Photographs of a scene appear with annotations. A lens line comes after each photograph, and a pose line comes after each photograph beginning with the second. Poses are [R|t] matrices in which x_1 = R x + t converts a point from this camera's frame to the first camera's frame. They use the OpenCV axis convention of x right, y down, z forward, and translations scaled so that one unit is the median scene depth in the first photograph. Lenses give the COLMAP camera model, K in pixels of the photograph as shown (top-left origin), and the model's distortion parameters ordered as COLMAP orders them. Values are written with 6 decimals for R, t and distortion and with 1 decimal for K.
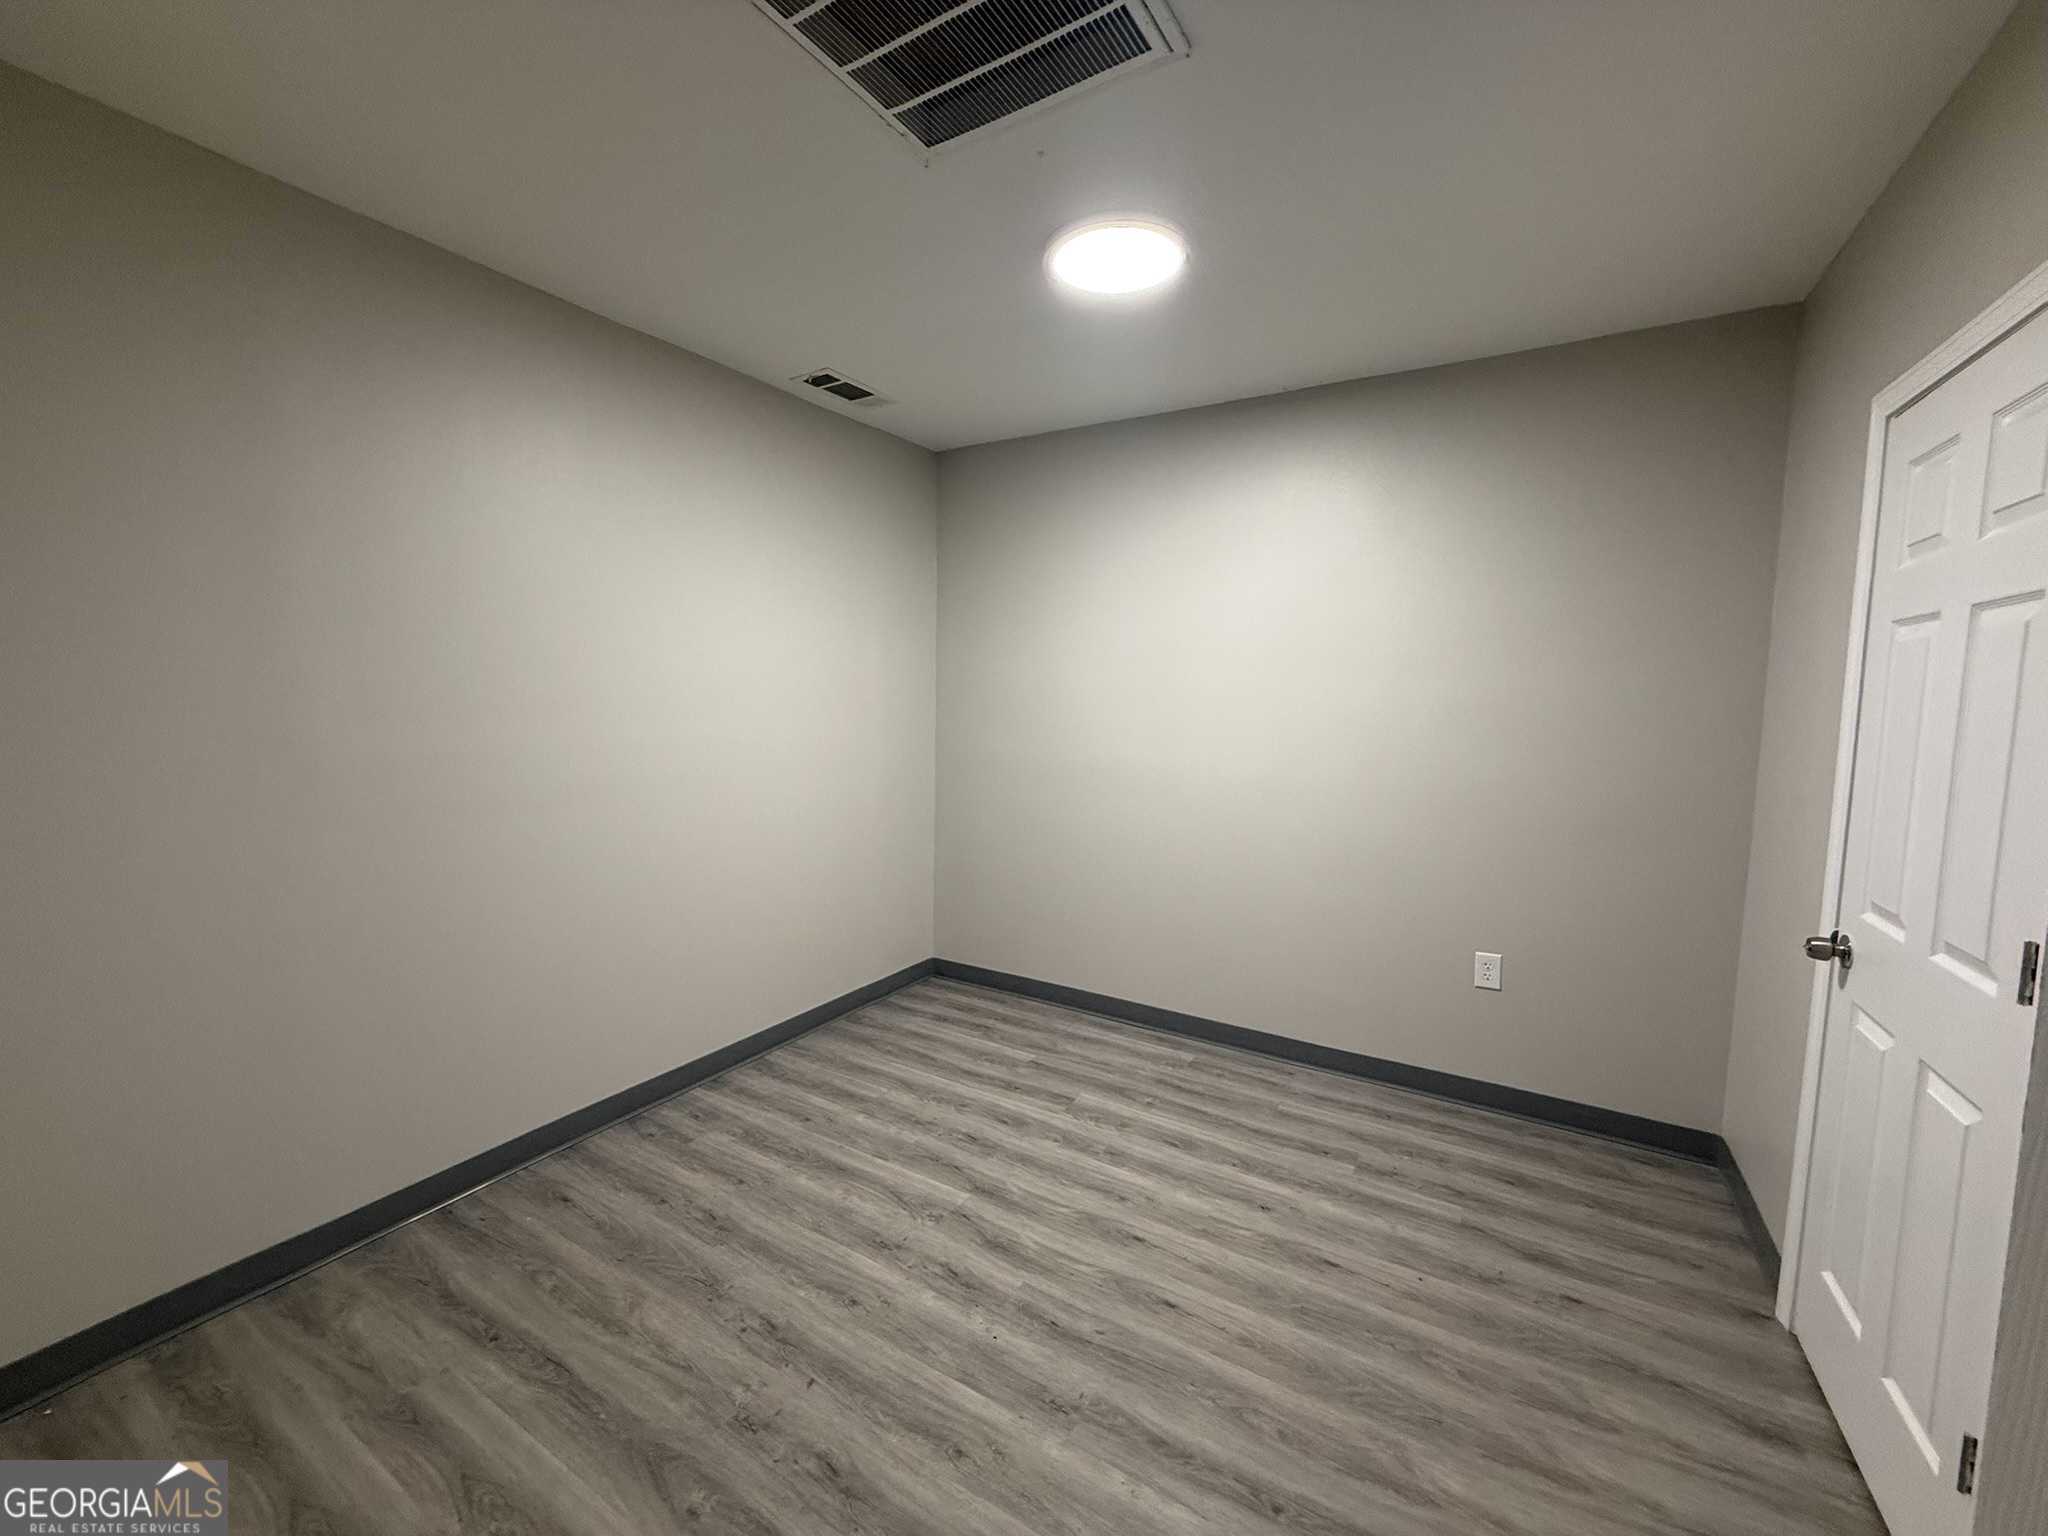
lens RADIAL K [[815.6, 0, 1036.7], [0, 815.6, 775.9], [0, 0, 1]] dist [0.003198, -0.000839]
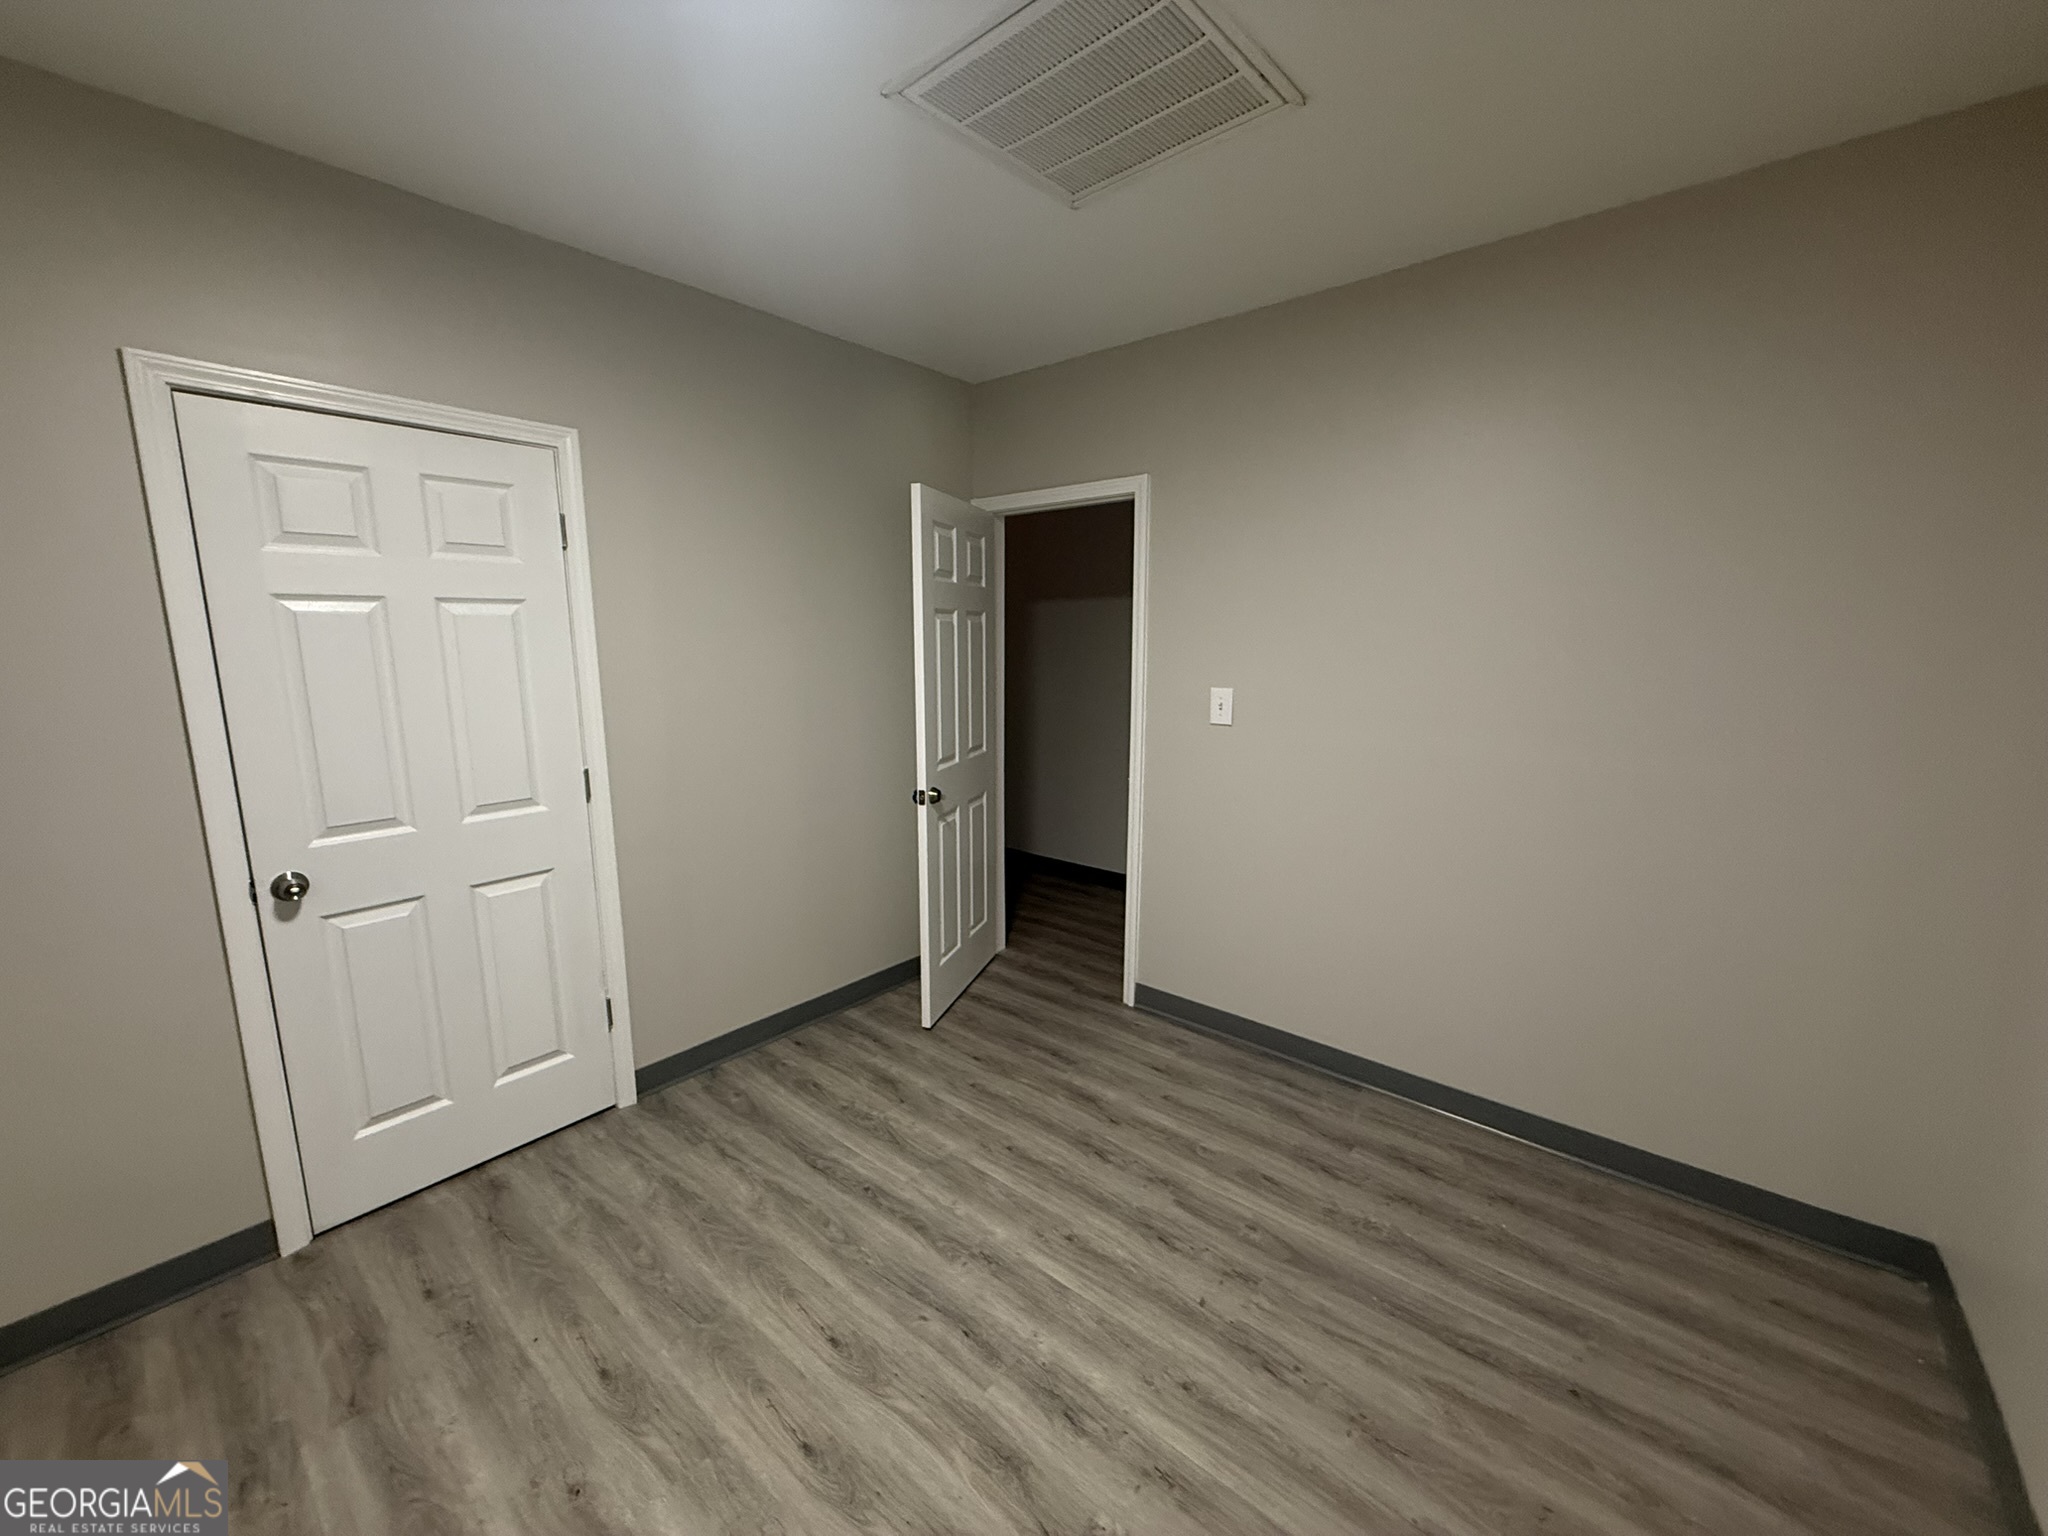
lens RADIAL K [[815.6, 0, 1020.3], [0, 815.6, 776.2], [0, 0, 1]] dist [0.003198, -0.000839]
pose [[-0.982790, -0.042286, 0.179820, -0.193327], [0.007869, 0.962980, 0.269458, -0.220781], [-0.184557, 0.266235, -0.946075, 1.797847]]
